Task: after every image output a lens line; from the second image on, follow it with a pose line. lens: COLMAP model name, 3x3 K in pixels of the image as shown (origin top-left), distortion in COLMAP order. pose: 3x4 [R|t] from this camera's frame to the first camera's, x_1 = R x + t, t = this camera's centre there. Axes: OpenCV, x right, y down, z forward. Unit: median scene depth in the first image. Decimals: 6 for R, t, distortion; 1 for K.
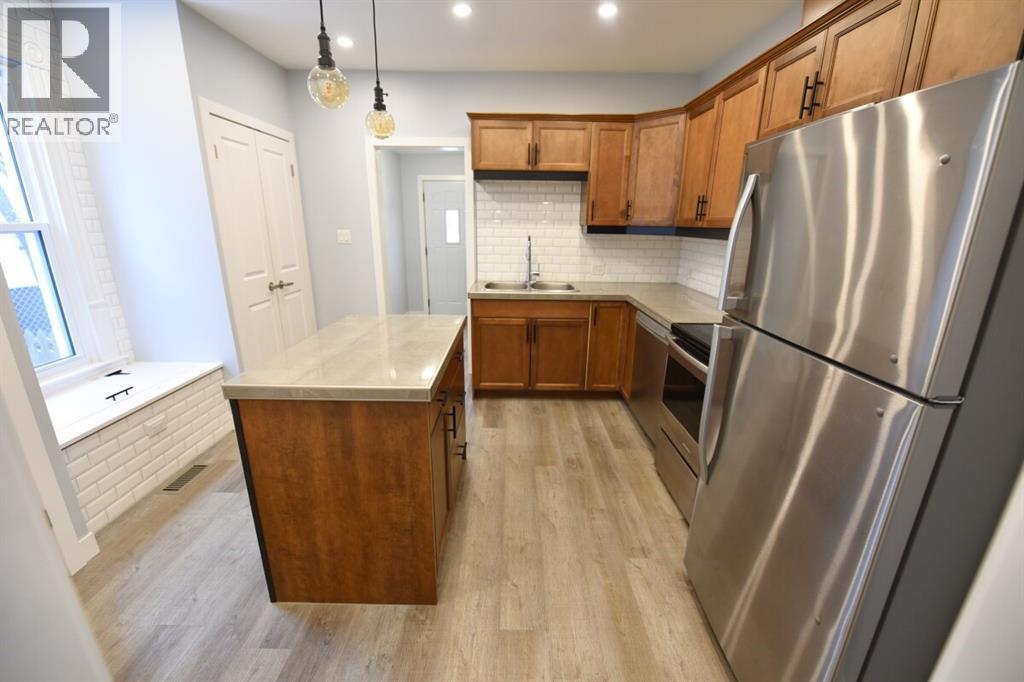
lens RADIAL K [[406.9, 0, 514.5], [0, 406.9, 339.2], [0, 0, 1]] dist [-0.013930, -0.004025]
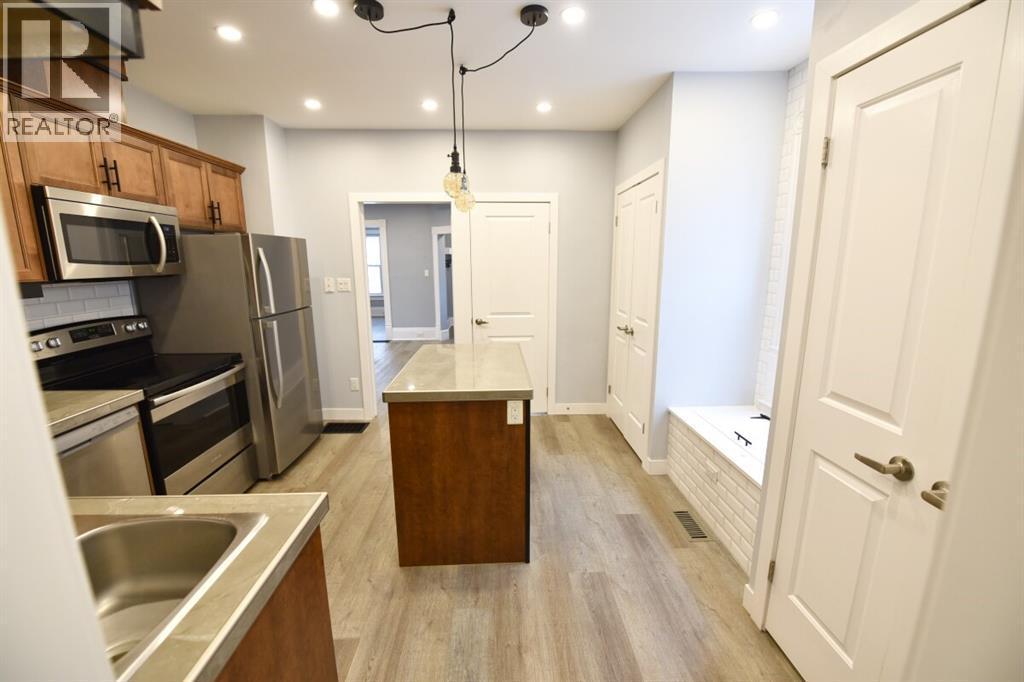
lens RADIAL K [[406.9, 0, 514.5], [0, 406.9, 339.2], [0, 0, 1]] dist [-0.013930, -0.004025]
pose [[-0.999053, 0.001587, -0.043482, -0.255004], [-0.018220, 0.892245, 0.451185, -0.380292], [0.039512, 0.451549, -0.891371, 1.247849]]
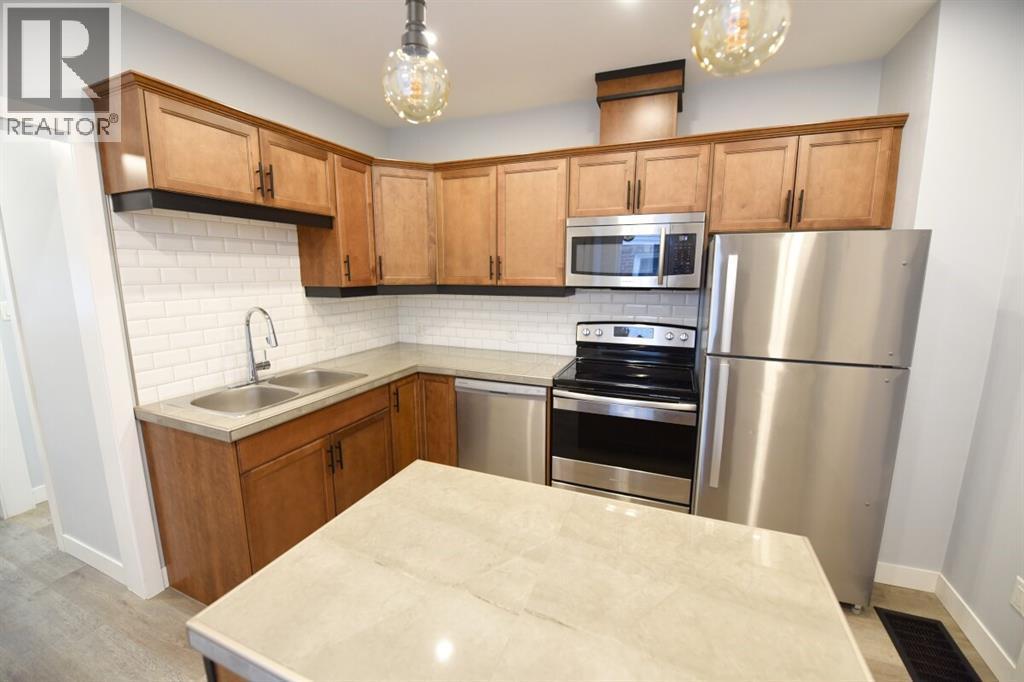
lens RADIAL K [[406.9, 0, 514.5], [0, 406.9, 339.2], [0, 0, 1]] dist [-0.013930, -0.004025]
pose [[0.374069, -0.161652, 0.913204, -0.417000], [0.257334, 0.964117, 0.065254, -0.165292], [-0.890984, 0.210589, 0.402244, 0.467647]]
